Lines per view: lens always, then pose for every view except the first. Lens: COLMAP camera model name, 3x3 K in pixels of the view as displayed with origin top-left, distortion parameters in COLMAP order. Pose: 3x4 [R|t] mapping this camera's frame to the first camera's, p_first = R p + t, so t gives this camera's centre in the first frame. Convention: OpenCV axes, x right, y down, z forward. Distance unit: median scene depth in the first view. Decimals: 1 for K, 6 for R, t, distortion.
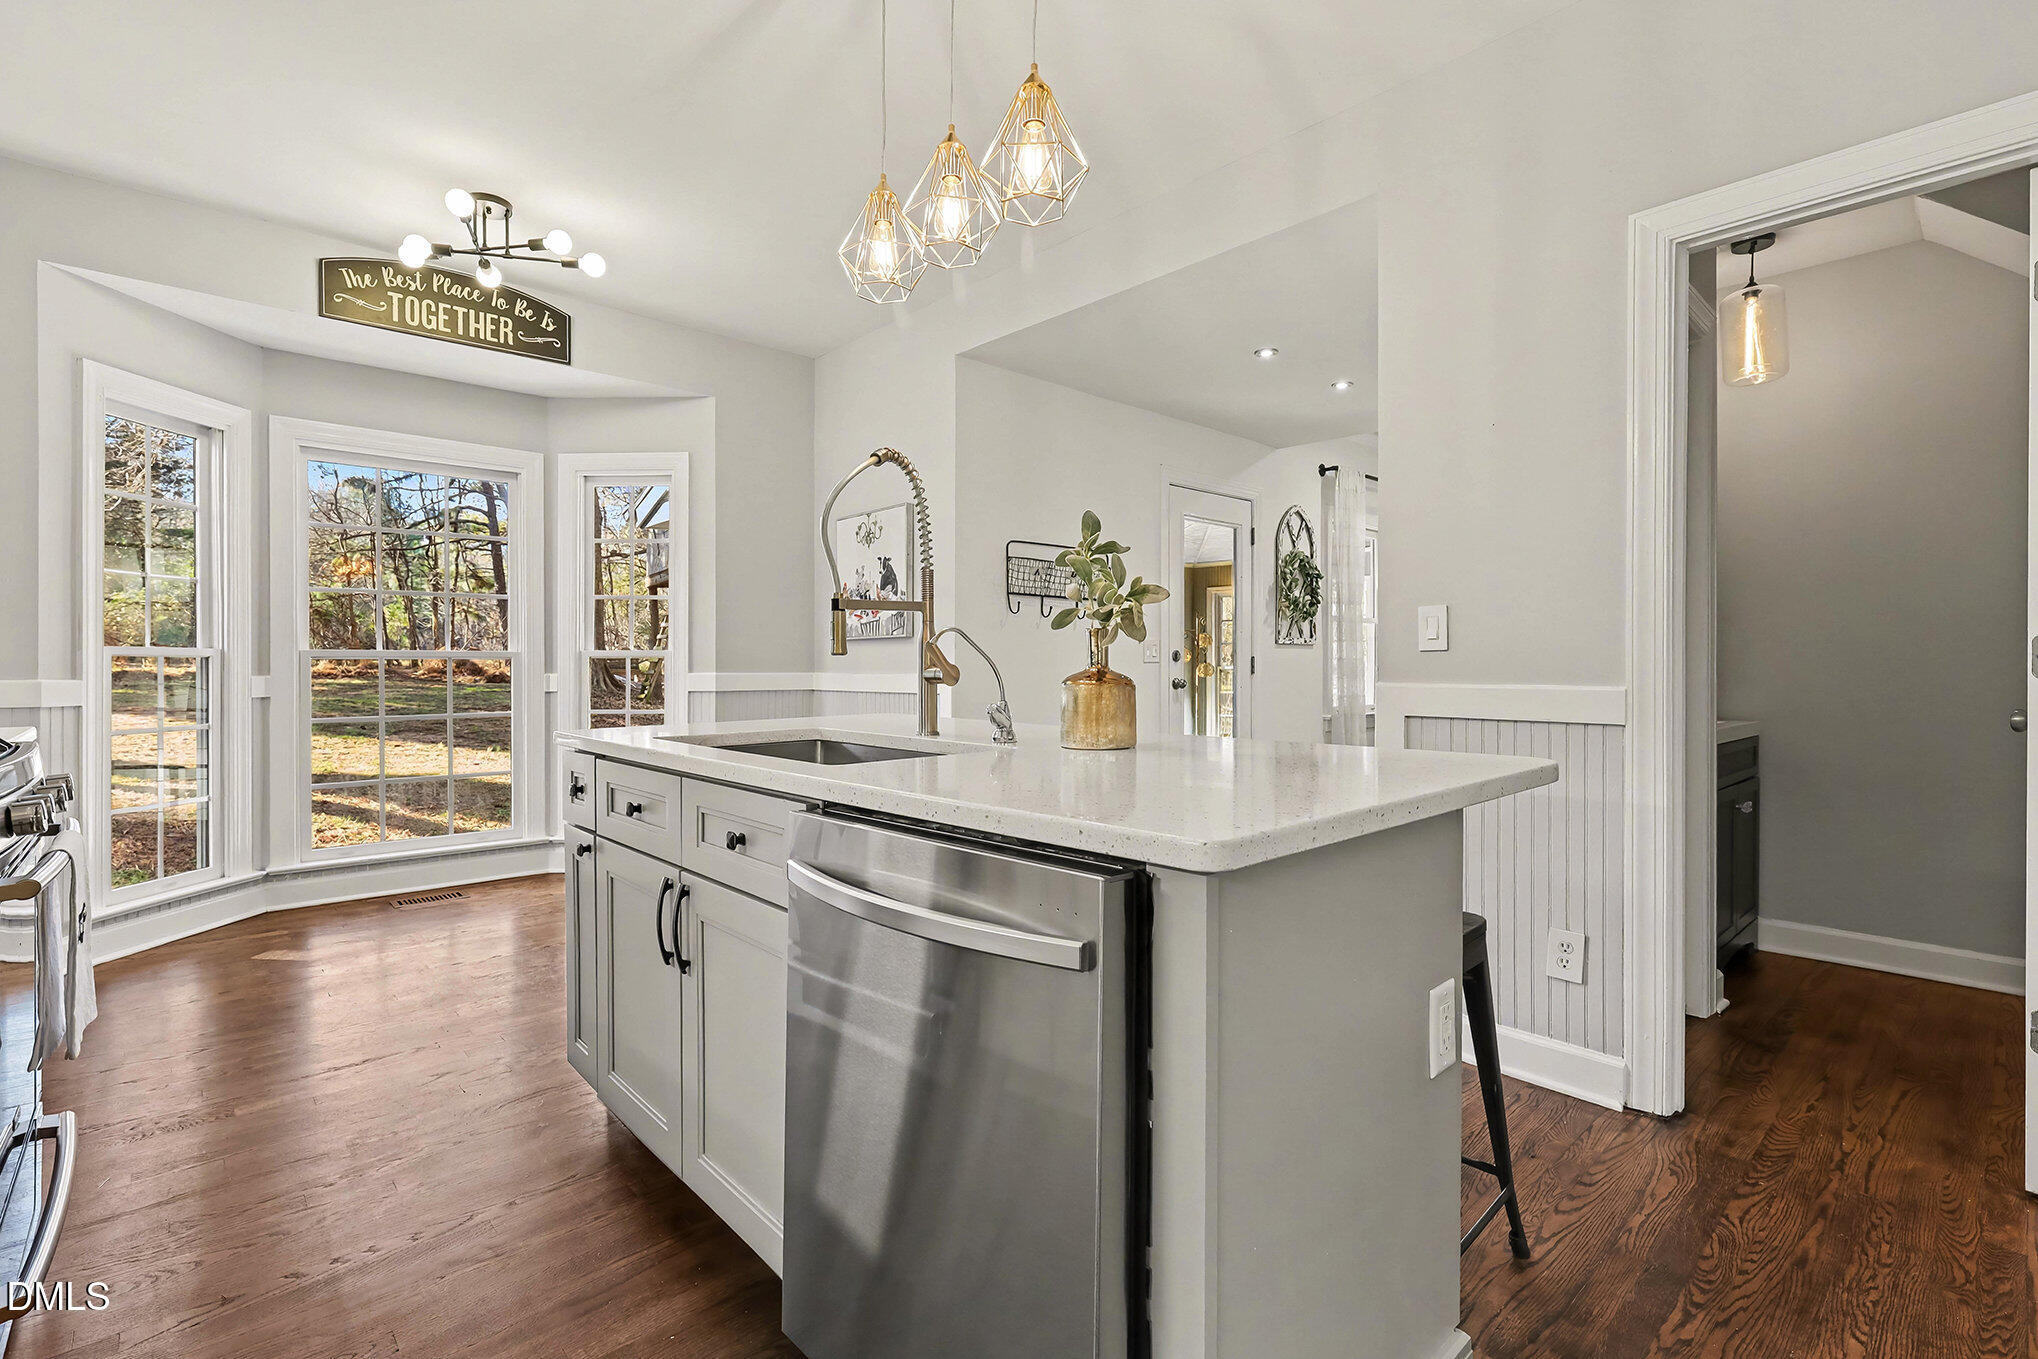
lens RADIAL K [[939.3, 0, 1025.0], [0, 939.3, 667.4], [0, 0, 1]] dist [-0.003008, -0.000585]
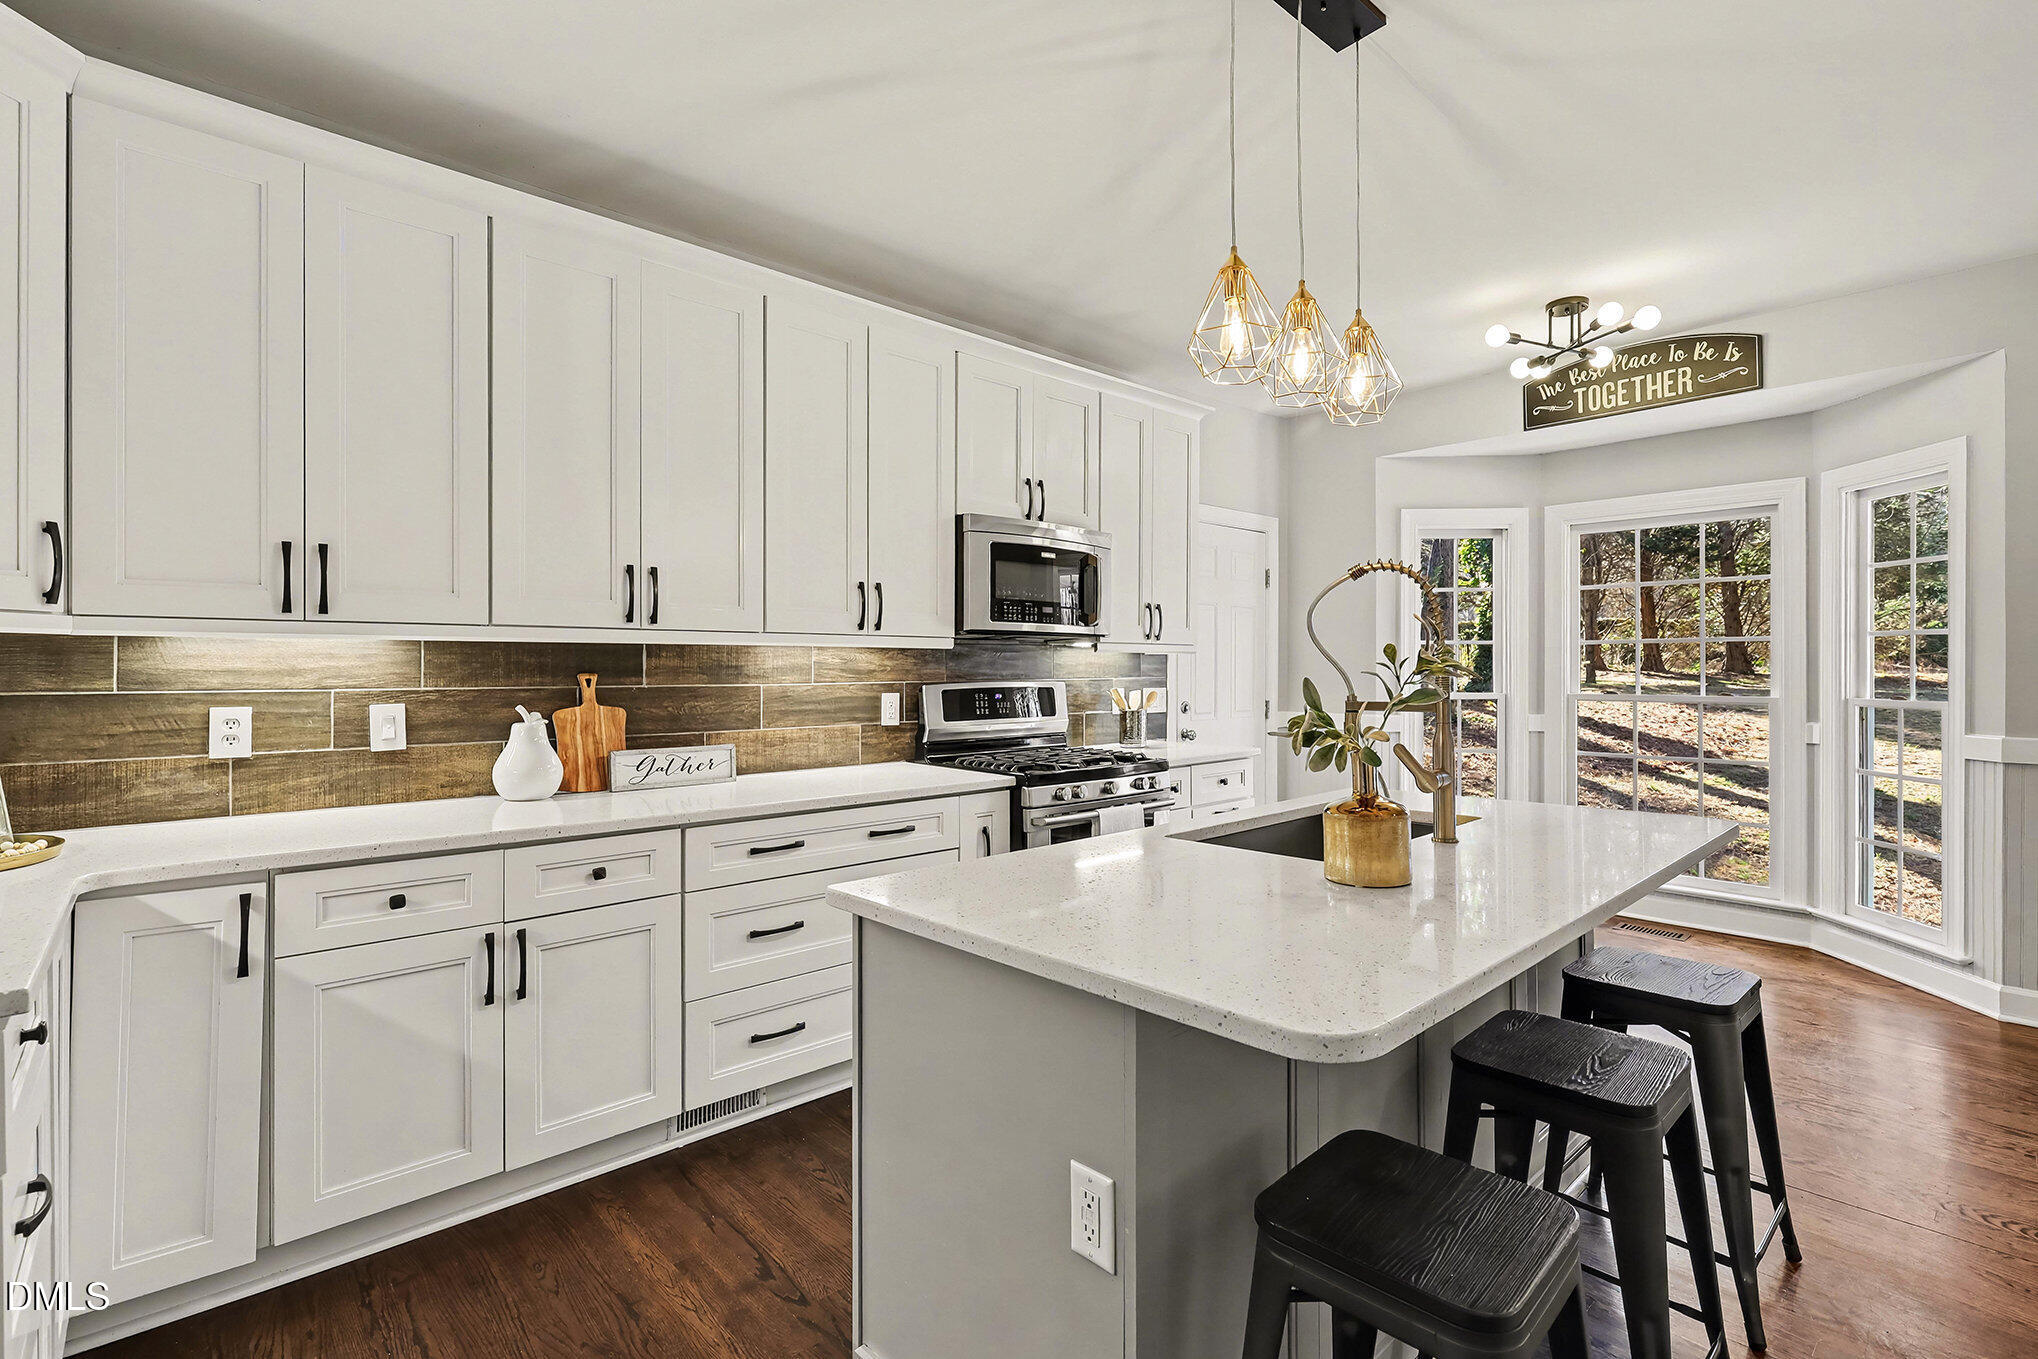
lens RADIAL K [[962.1, 0, 1021.7], [0, 962.1, 670.0], [0, 0, 1]] dist [-0.001662, -0.000179]
pose [[-0.005654, 0.005223, -0.999970, 0.481340], [0.002202, 0.999984, 0.005211, -0.057968], [0.999982, -0.002172, -0.005665, 0.302352]]
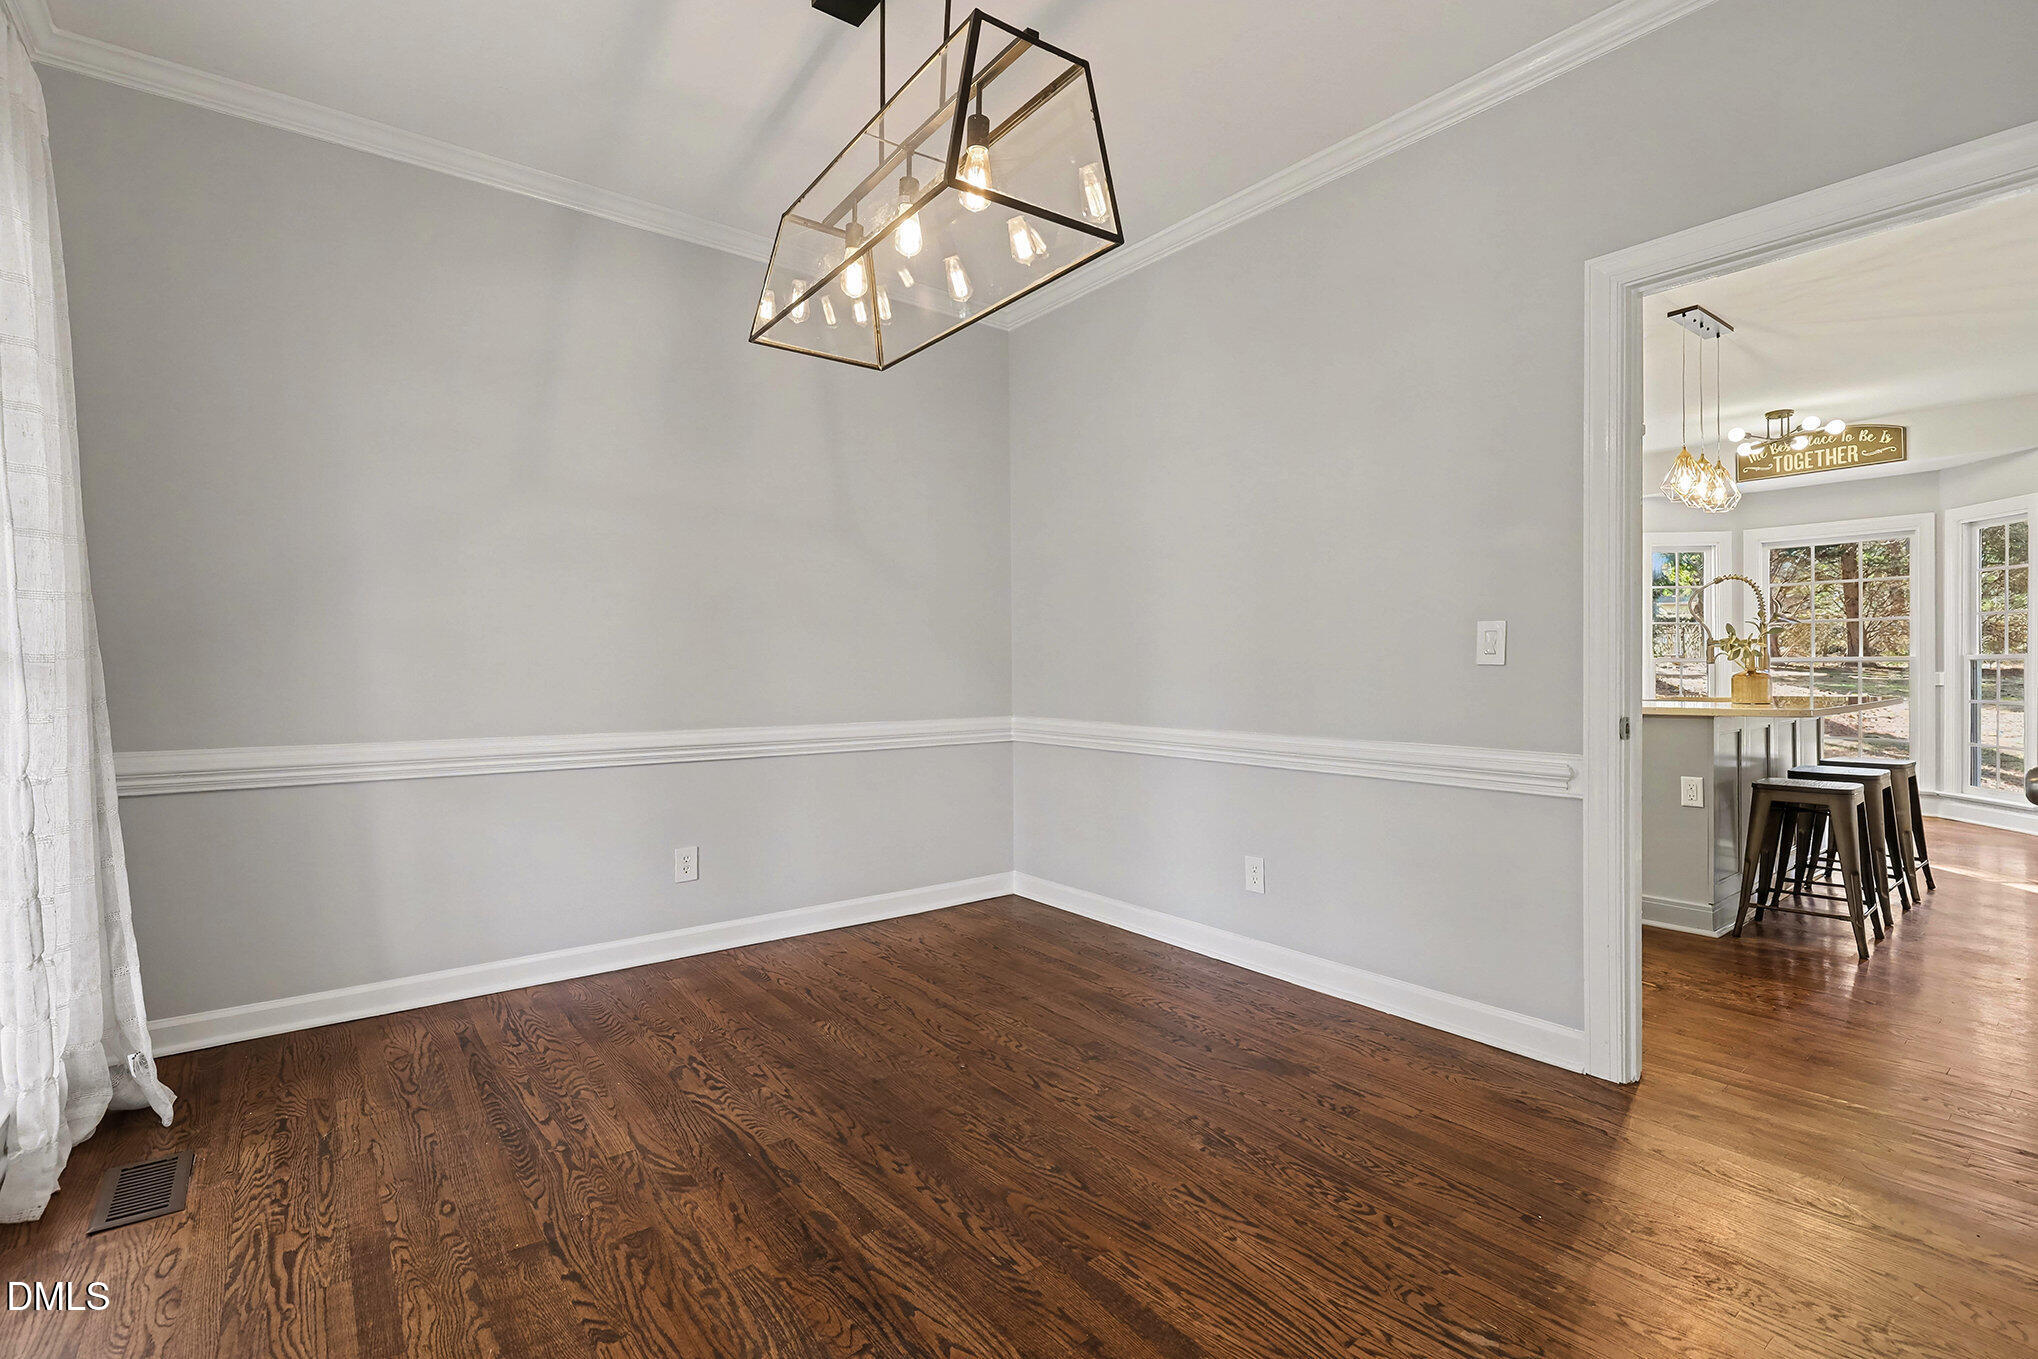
lens RADIAL K [[939.3, 0, 1025.0], [0, 939.3, 667.4], [0, 0, 1]] dist [-0.003008, -0.000585]
pose [[-0.086572, 0.005544, -0.996230, 1.144563], [0.001611, 0.999984, 0.005425, -0.011652], [0.996244, -0.001135, -0.086580, -0.248514]]
